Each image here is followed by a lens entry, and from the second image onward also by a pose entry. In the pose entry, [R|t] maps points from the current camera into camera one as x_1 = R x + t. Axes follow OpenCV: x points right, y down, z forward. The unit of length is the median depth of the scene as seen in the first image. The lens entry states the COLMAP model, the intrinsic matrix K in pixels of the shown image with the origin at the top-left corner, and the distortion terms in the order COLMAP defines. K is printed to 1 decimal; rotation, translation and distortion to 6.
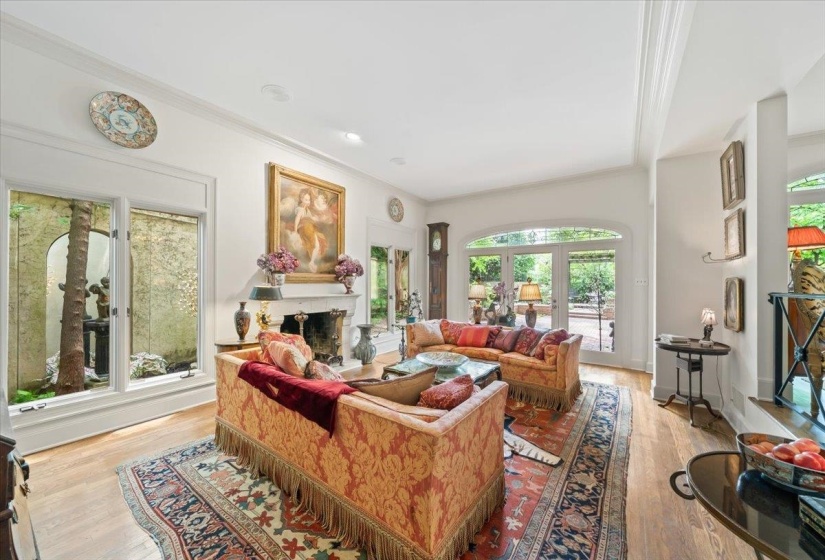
lens RADIAL K [[296.9, 0, 408.6], [0, 296.9, 284.5], [0, 0, 1]] dist [-0.001220, -0.000232]
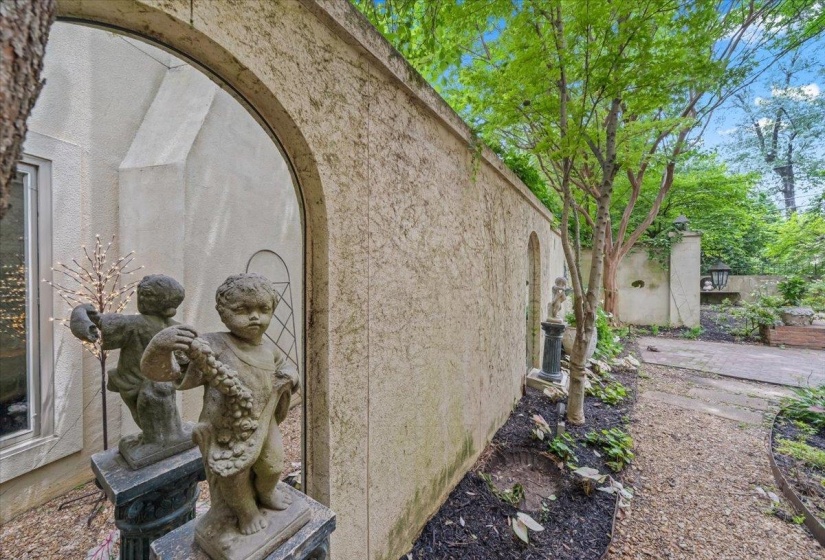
lens RADIAL K [[296.9, 0, 408.6], [0, 296.9, 284.5], [0, 0, 1]] dist [-0.001220, -0.000232]
pose [[0.950200, -0.004319, -0.311611, -0.707682], [0.007858, 0.999918, 0.010102, -0.017235], [0.311542, -0.012048, 0.950156, 0.702592]]
